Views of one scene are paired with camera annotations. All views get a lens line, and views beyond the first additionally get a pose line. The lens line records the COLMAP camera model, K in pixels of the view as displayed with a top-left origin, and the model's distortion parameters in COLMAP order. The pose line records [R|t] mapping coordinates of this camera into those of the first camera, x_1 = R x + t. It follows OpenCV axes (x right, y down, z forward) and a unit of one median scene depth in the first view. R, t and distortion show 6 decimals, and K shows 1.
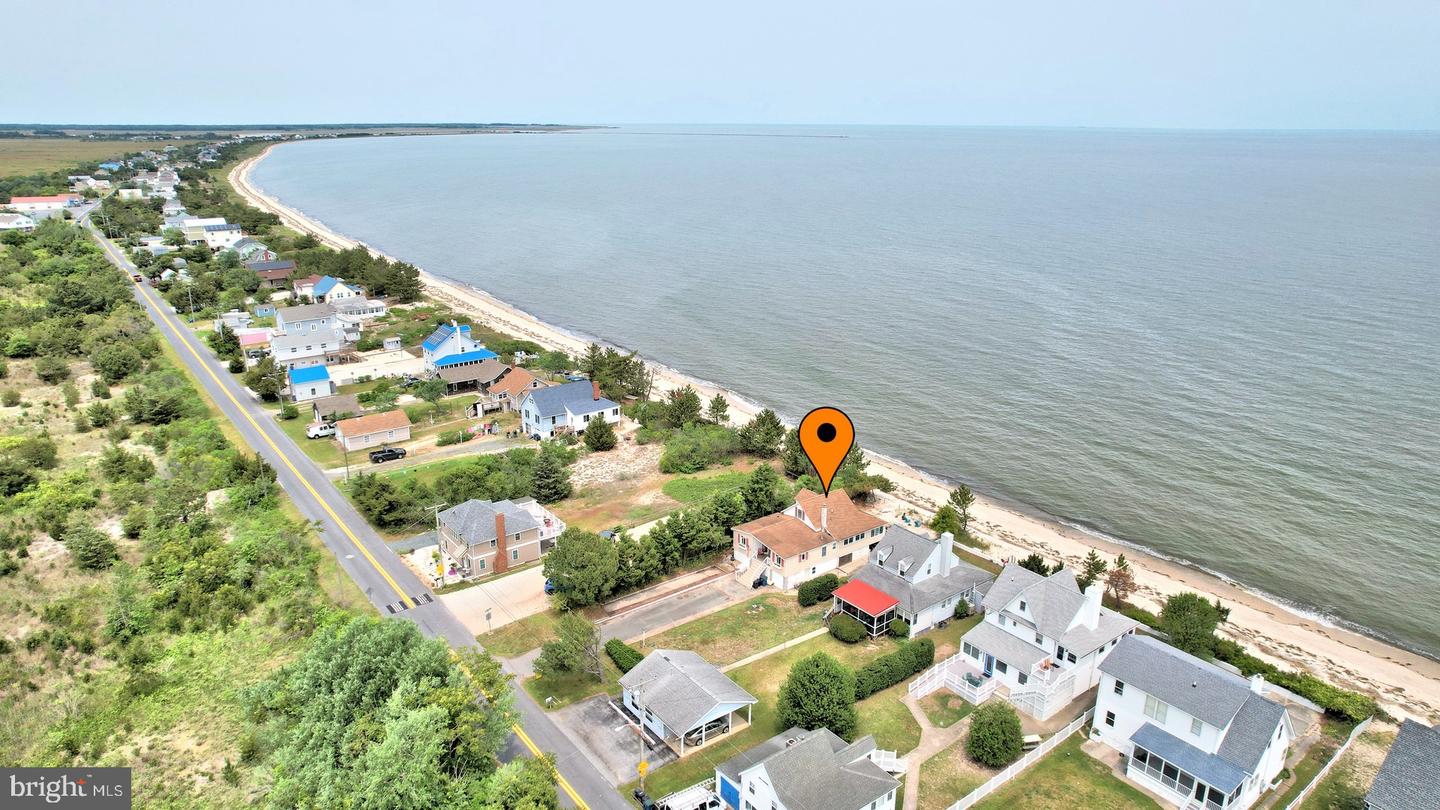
lens RADIAL K [[921.1, 0, 713.6], [0, 921.1, 410.8], [0, 0, 1]] dist [-0.080184, 0.075152]
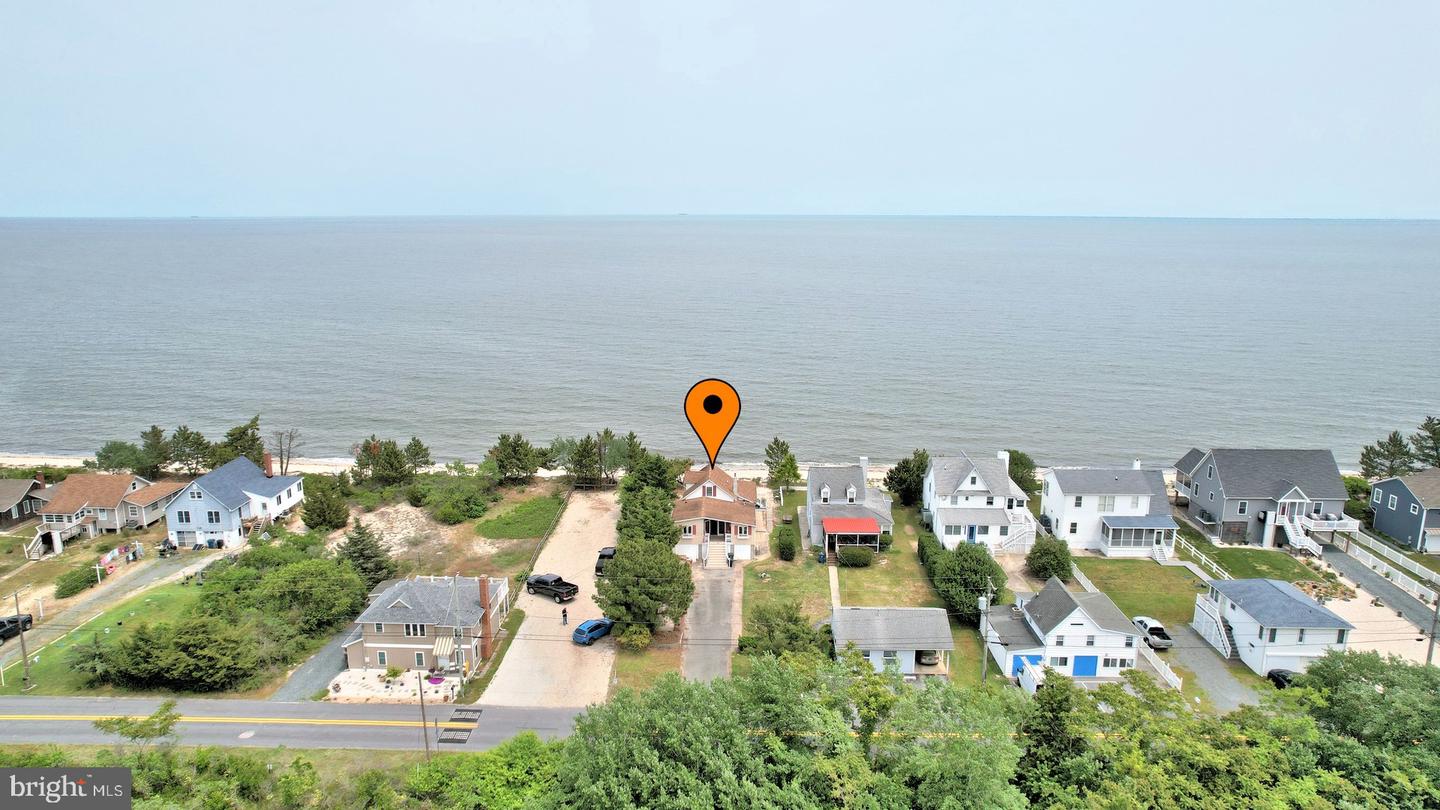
lens RADIAL K [[921.1, 0, 713.6], [0, 921.1, 410.8], [0, 0, 1]] dist [-0.080184, 0.075152]
pose [[0.626078, -0.165725, 0.761946, -0.516017], [0.236441, 0.971497, 0.017024, 0.009567], [-0.743049, 0.169497, 0.647417, 0.272198]]
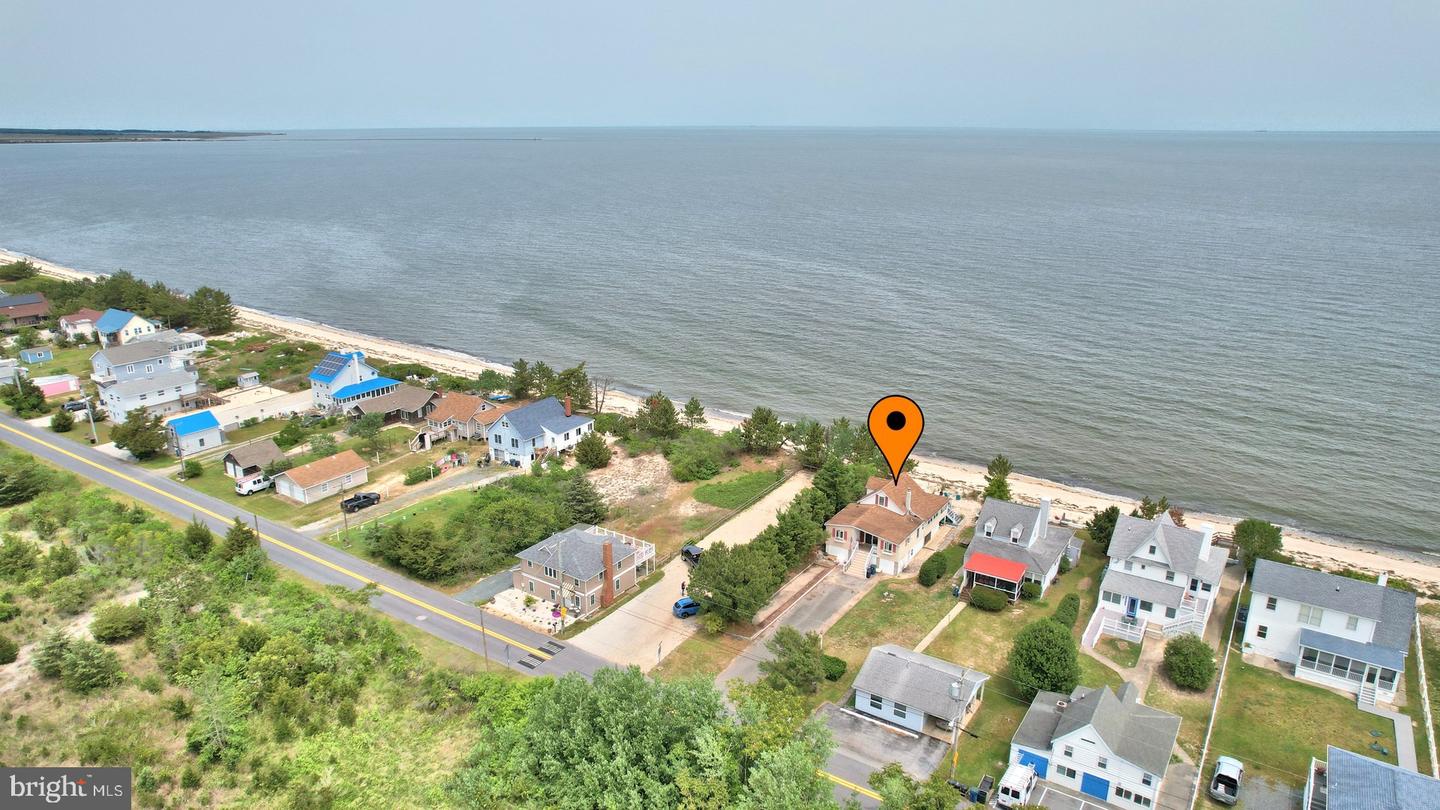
lens RADIAL K [[921.1, 0, 713.6], [0, 921.1, 410.8], [0, 0, 1]] dist [-0.080184, 0.075152]
pose [[0.944613, -0.100683, 0.312361, -0.317653], [0.101439, 0.994745, 0.013872, -0.017538], [-0.312116, 0.018582, 0.949862, 0.061800]]
